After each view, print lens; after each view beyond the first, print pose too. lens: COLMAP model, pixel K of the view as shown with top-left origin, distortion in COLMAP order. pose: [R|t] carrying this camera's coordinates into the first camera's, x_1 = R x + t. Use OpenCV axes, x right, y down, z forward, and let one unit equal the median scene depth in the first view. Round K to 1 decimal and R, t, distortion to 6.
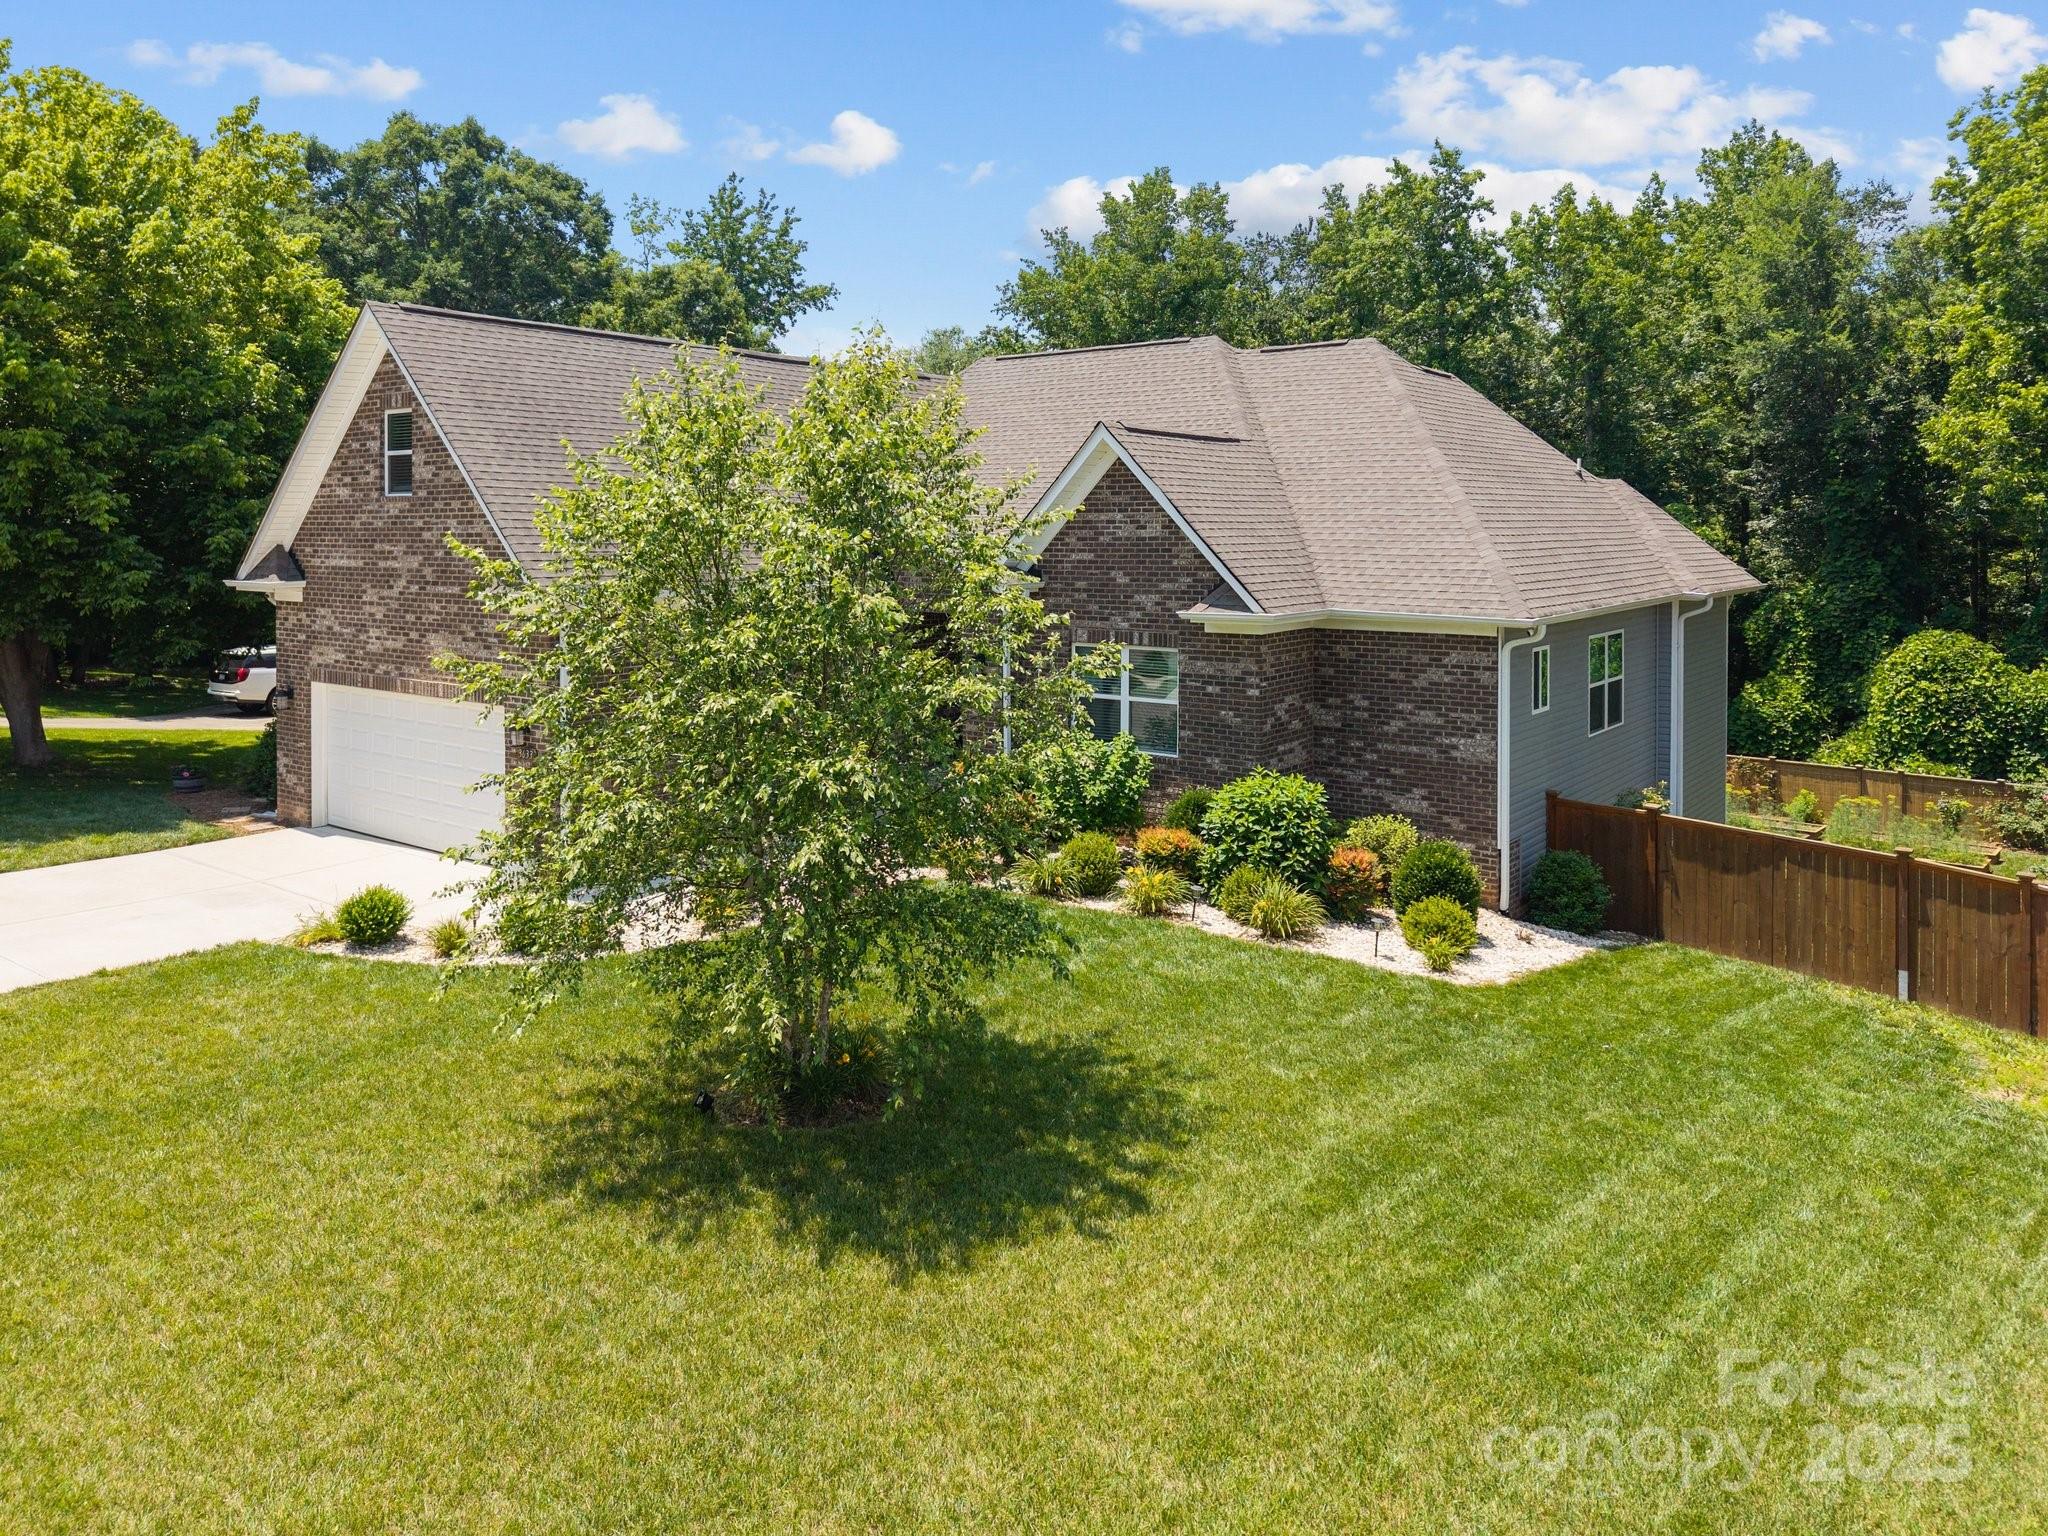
lens RADIAL K [[1444.1, 0, 1023.1], [0, 1444.1, 521.9], [0, 0, 1]] dist [-0.030215, -0.000842]
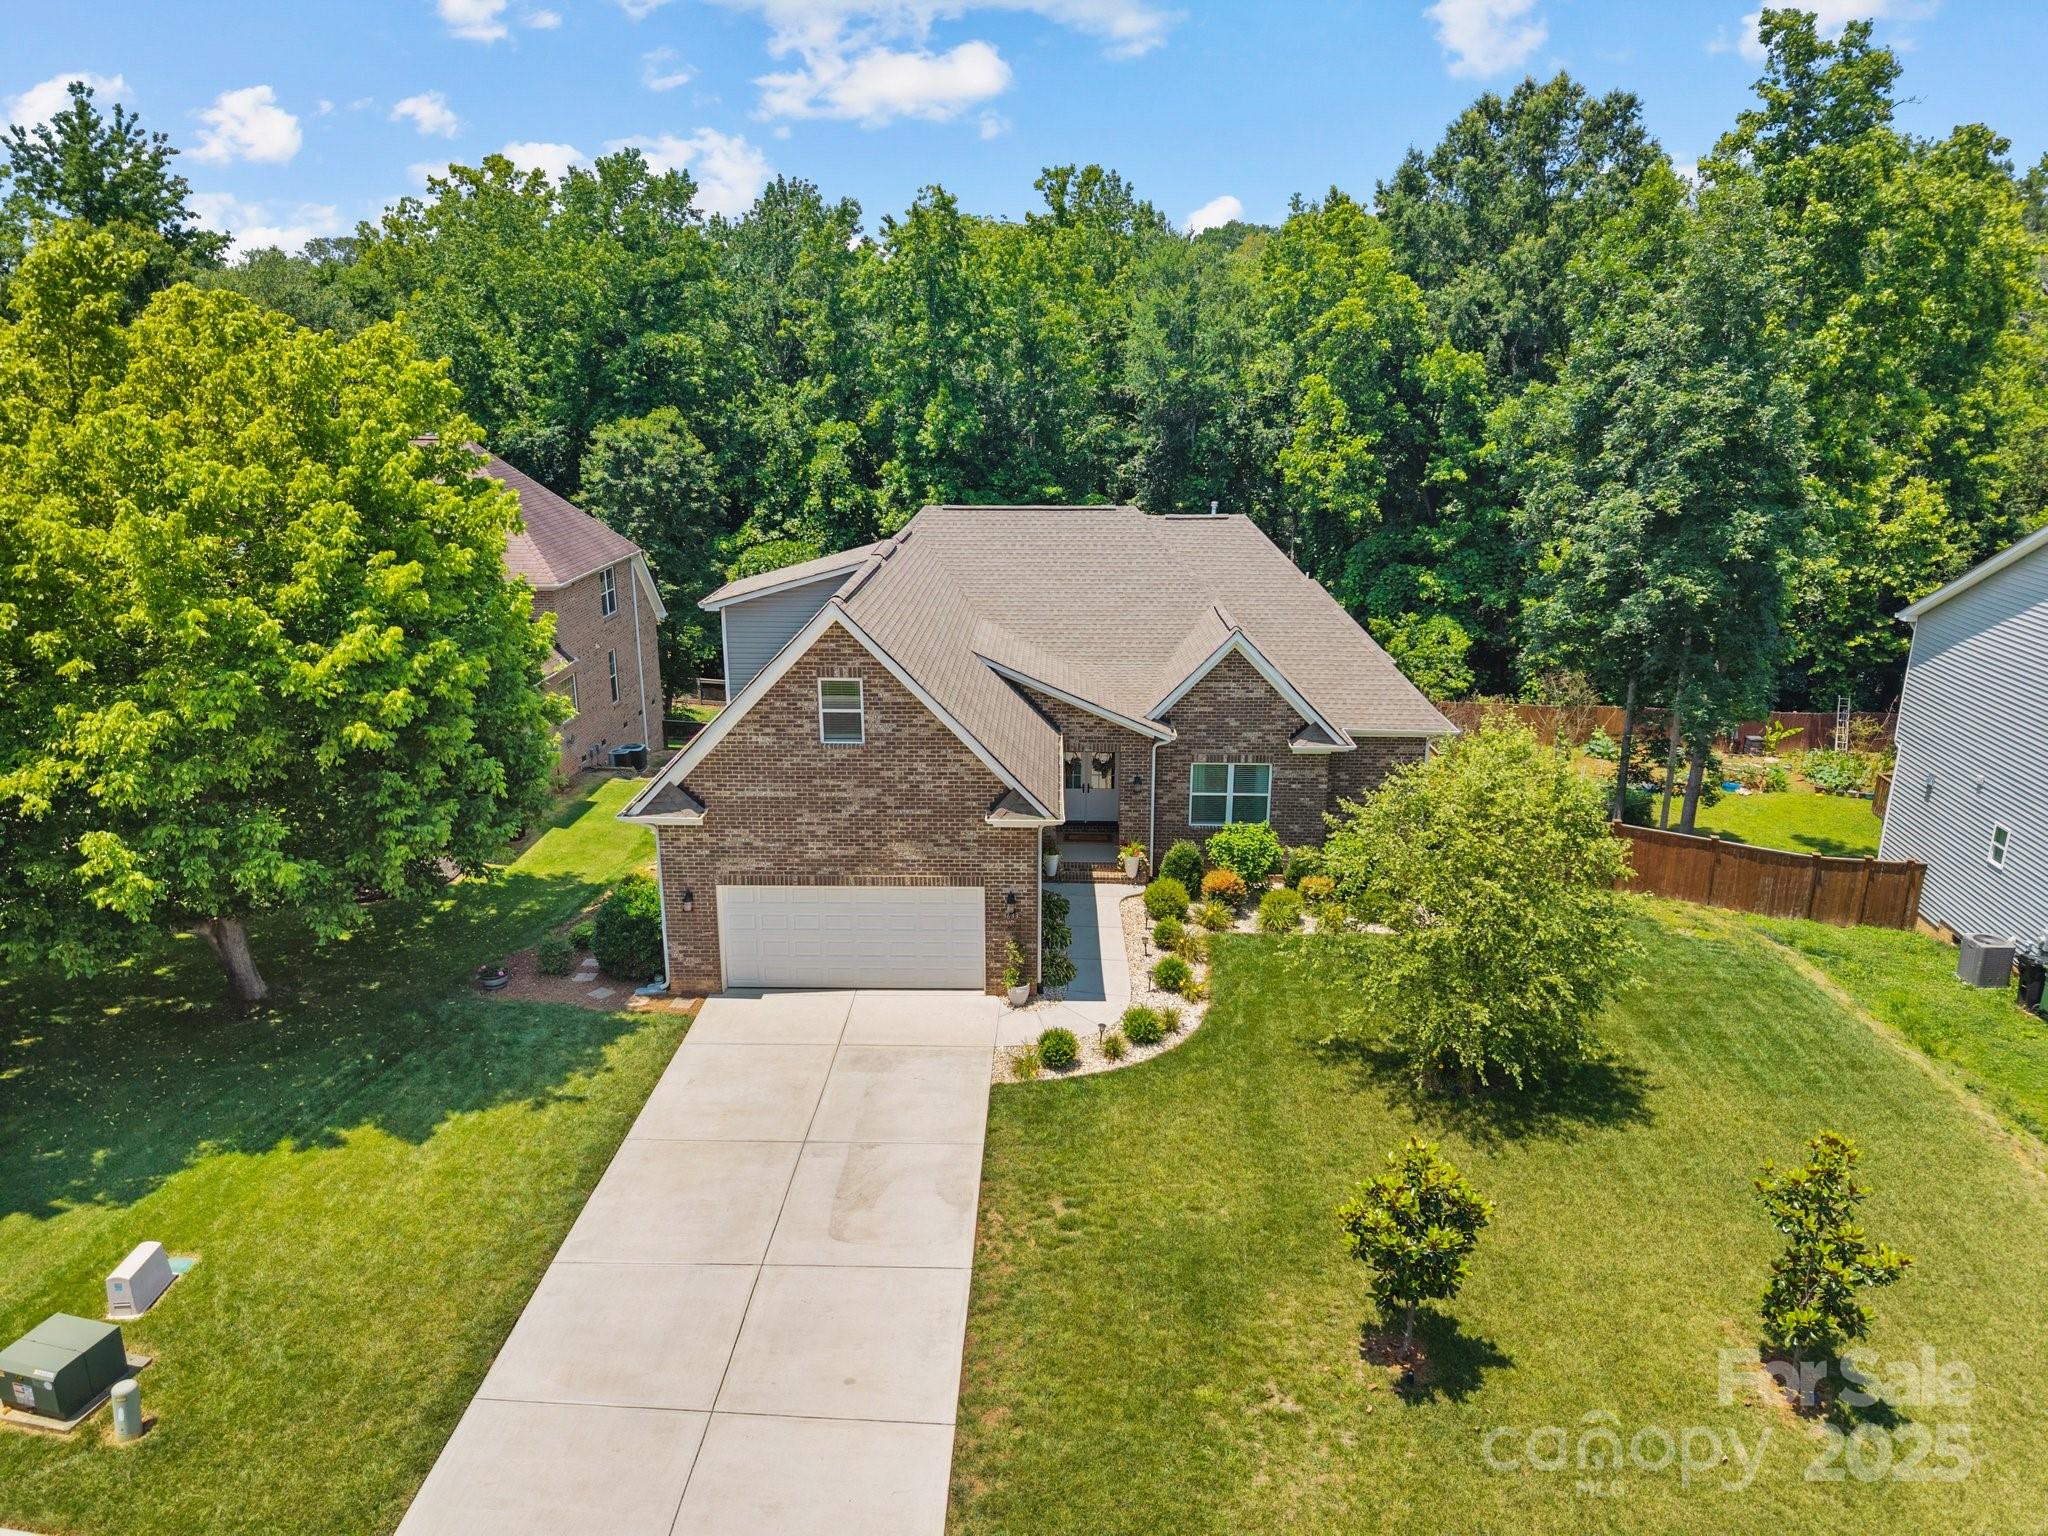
lens RADIAL K [[1391.9, 0, 1024.0], [0, 1391.9, 768.0], [0, 0, 1]] dist [0.036252, -0.003068]
pose [[0.821453, -0.156661, 0.548336, -0.981049], [0.000066, 0.961553, 0.274619, -0.337955], [-0.570276, -0.225551, 0.789881, -0.090941]]
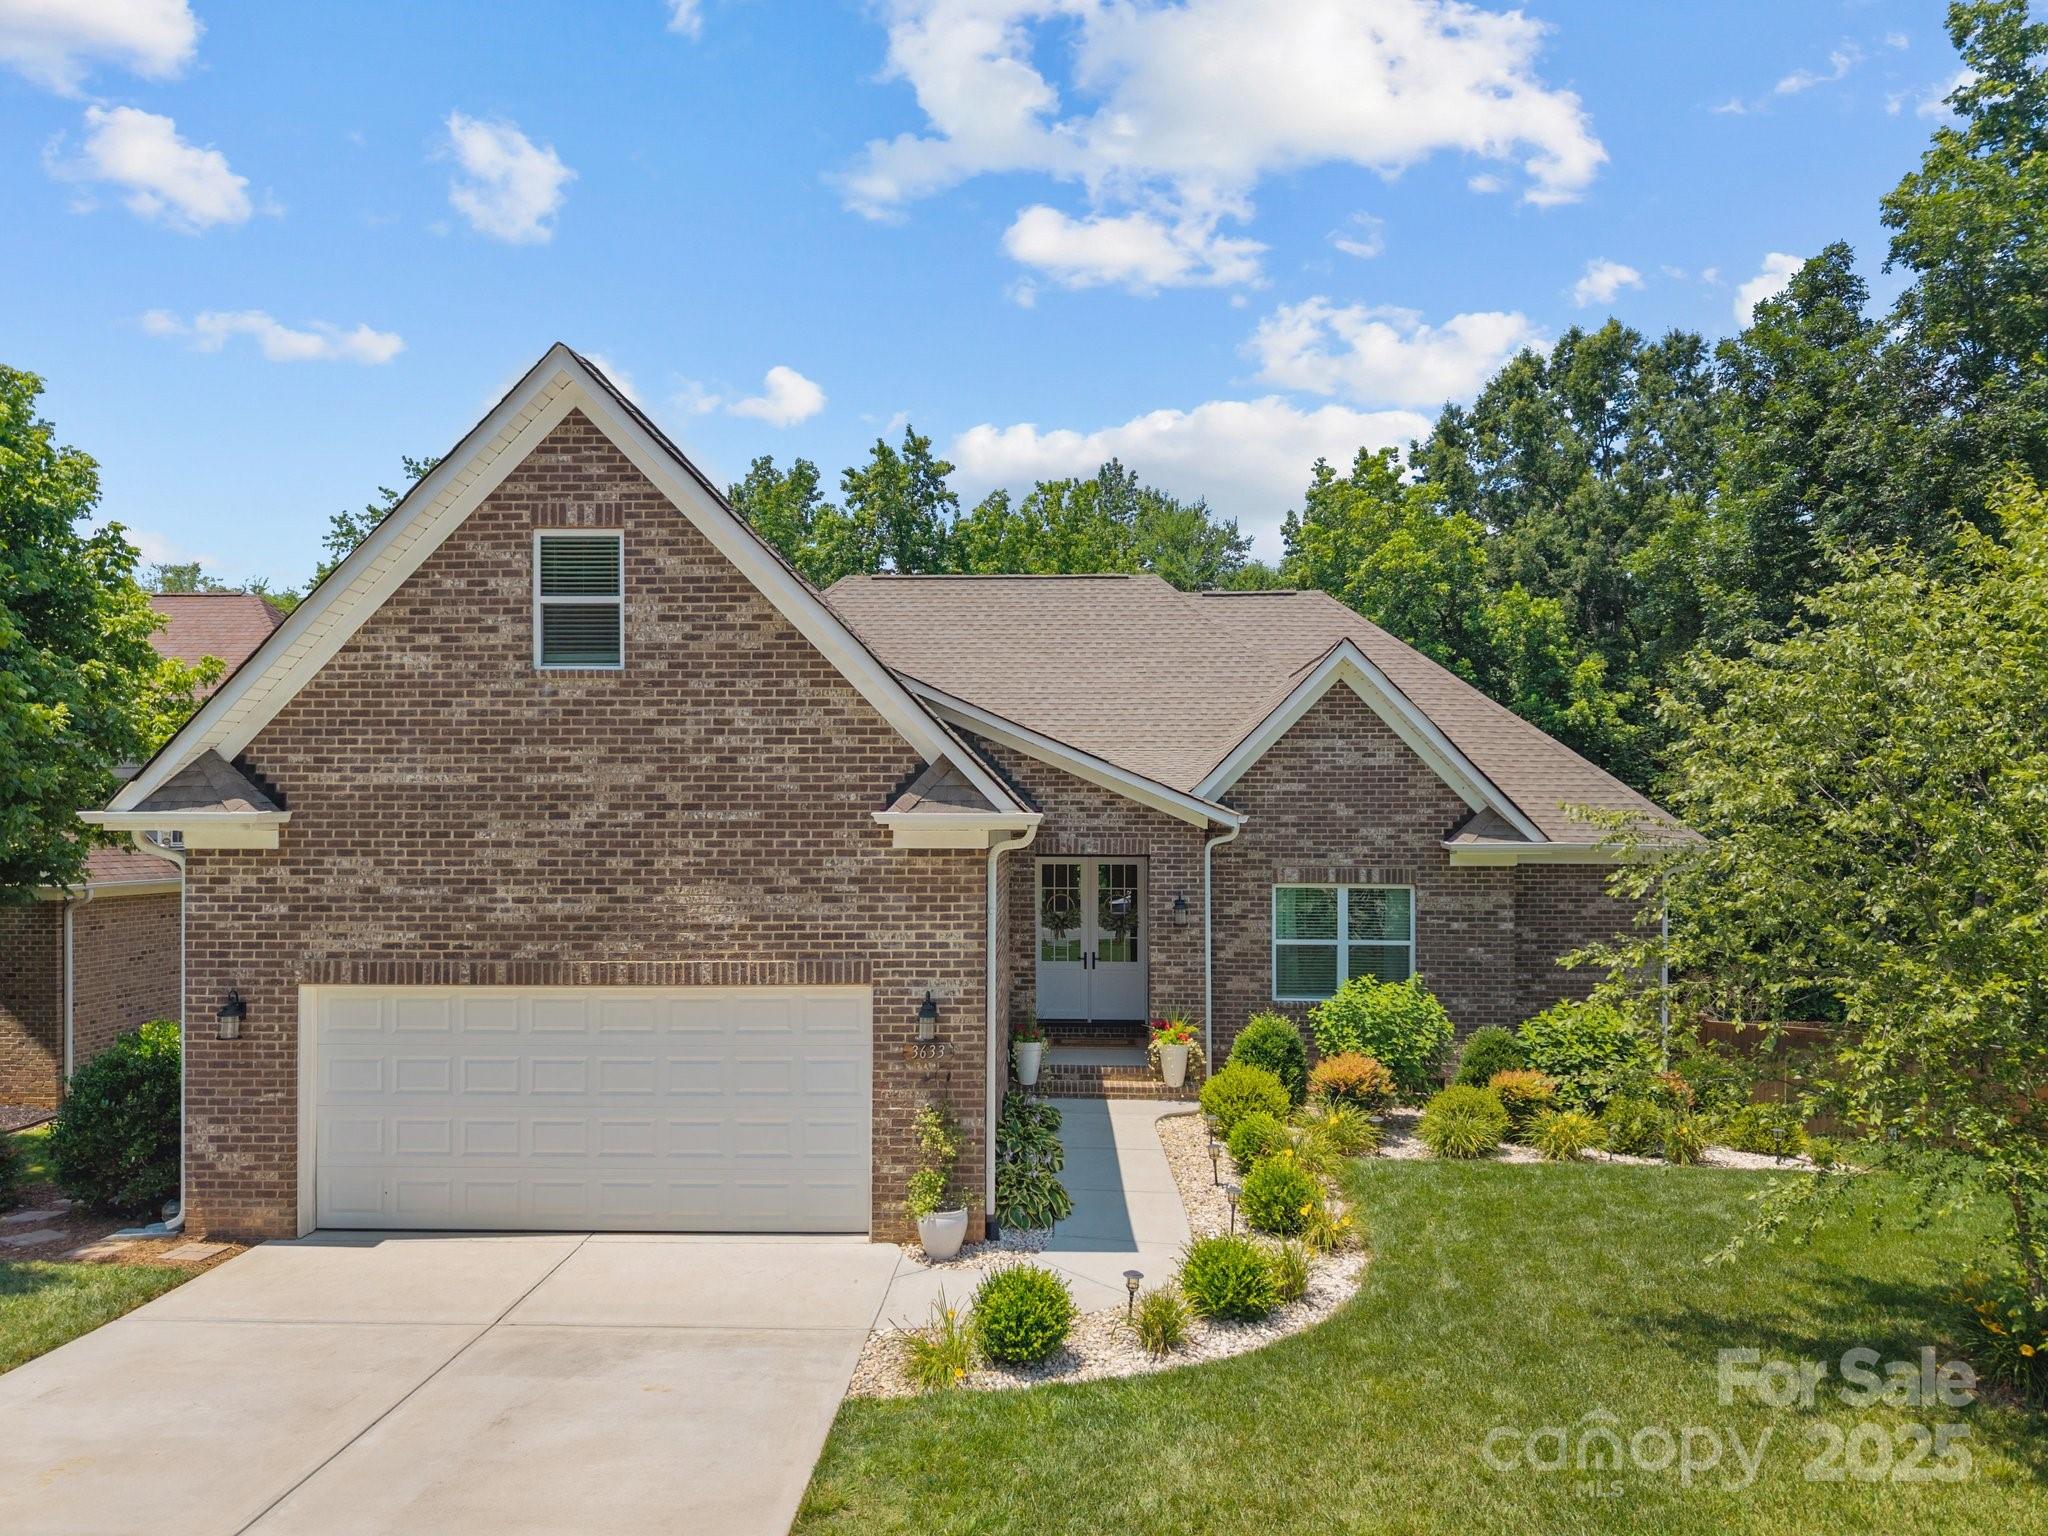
lens RADIAL K [[1438.9, 0, 1029.9], [0, 1438.9, 815.1], [0, 0, 1]] dist [-0.005162, -0.001261]
pose [[0.819496, 0.005173, 0.573062, -0.623496], [-0.002023, 0.999979, -0.006134, 0.048007], [-0.573082, 0.003867, 0.819489, 0.373491]]
